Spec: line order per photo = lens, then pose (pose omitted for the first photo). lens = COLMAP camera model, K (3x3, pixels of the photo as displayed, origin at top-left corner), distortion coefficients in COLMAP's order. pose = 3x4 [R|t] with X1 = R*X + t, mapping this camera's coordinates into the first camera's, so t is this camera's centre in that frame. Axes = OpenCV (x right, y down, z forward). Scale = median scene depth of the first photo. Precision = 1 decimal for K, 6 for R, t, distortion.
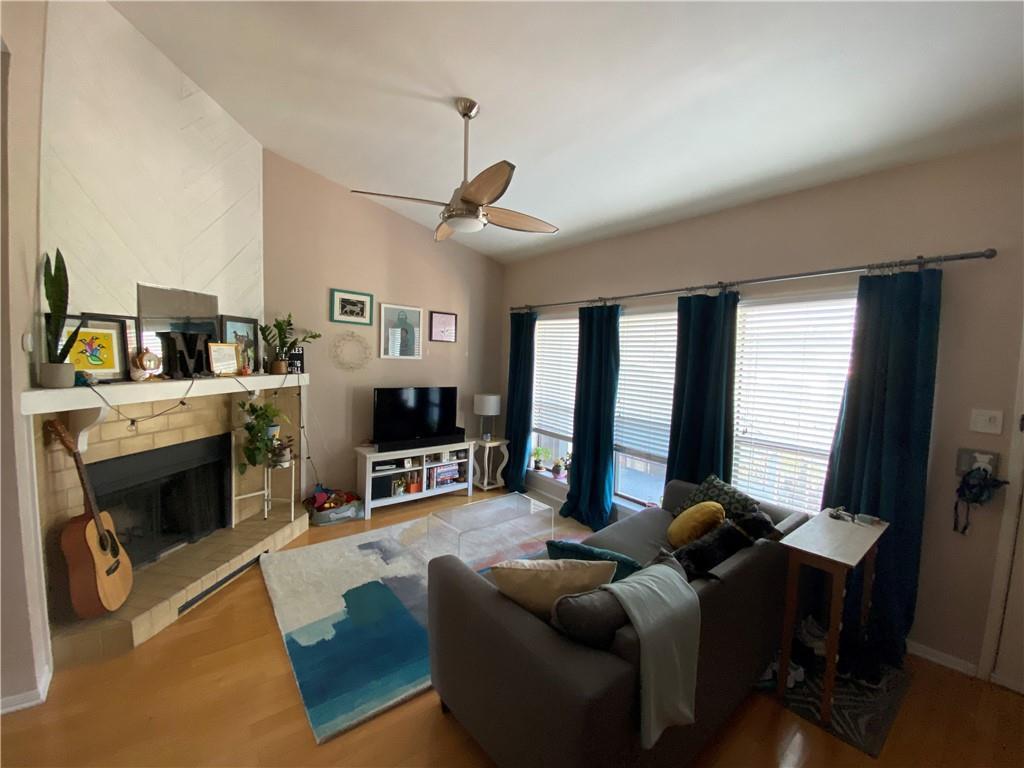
lens RADIAL K [[410.3, 0, 512.0], [0, 410.3, 384.0], [0, 0, 1]] dist [0.034579, -0.024816]
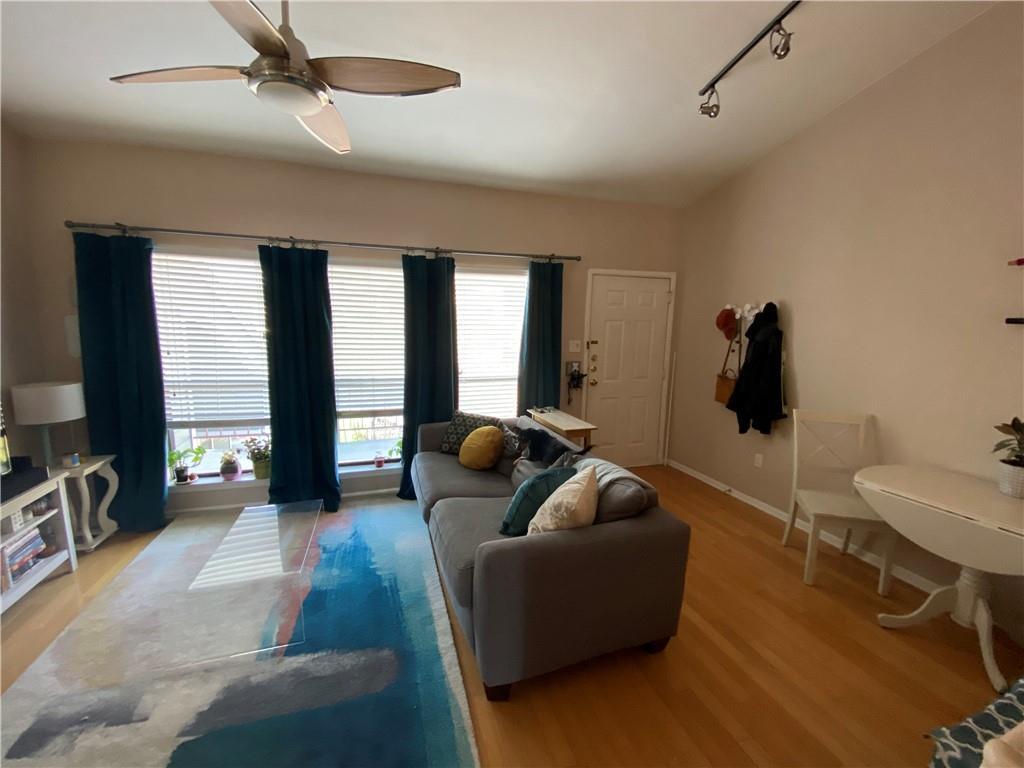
lens RADIAL K [[410.3, 0, 512.0], [0, 410.3, 384.0], [0, 0, 1]] dist [0.034579, -0.024816]
pose [[0.353679, -0.151454, 0.923024, -0.425642], [0.062732, 0.988423, 0.138148, -0.011506], [-0.933261, 0.009043, 0.359086, 0.309504]]
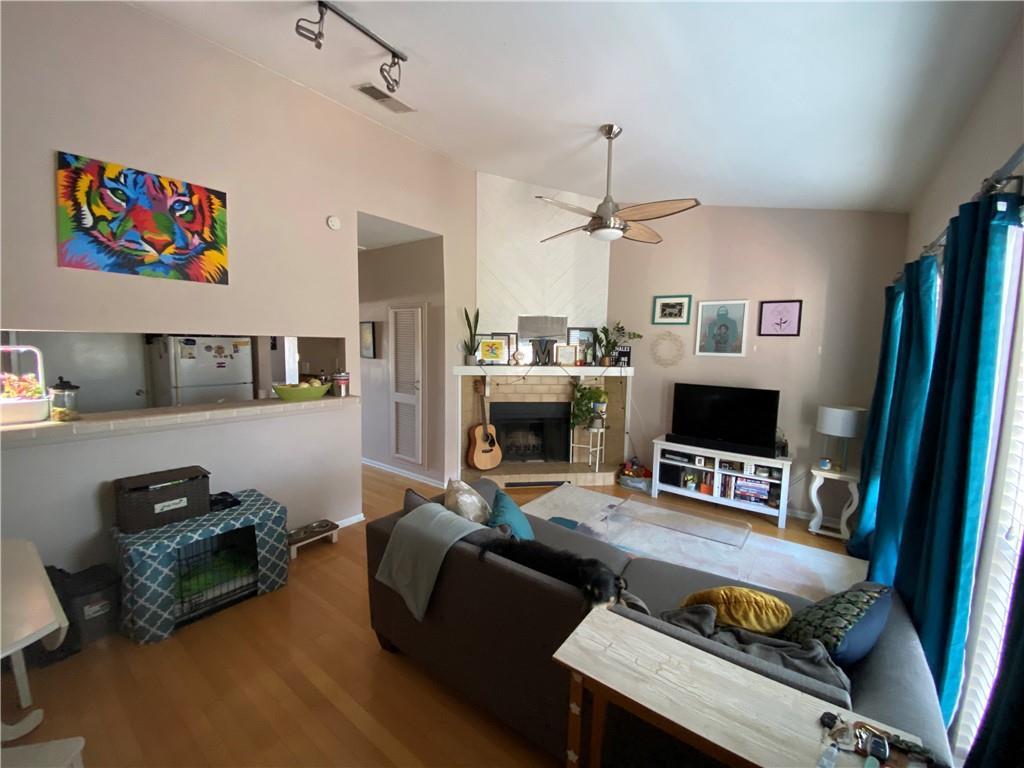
lens RADIAL K [[410.3, 0, 512.0], [0, 410.3, 384.0], [0, 0, 1]] dist [0.034579, -0.024816]
pose [[0.236196, 0.068222, -0.969307, 0.628236], [-0.071575, 0.996044, 0.052663, -0.013456], [0.969066, 0.056940, 0.240145, 0.332152]]
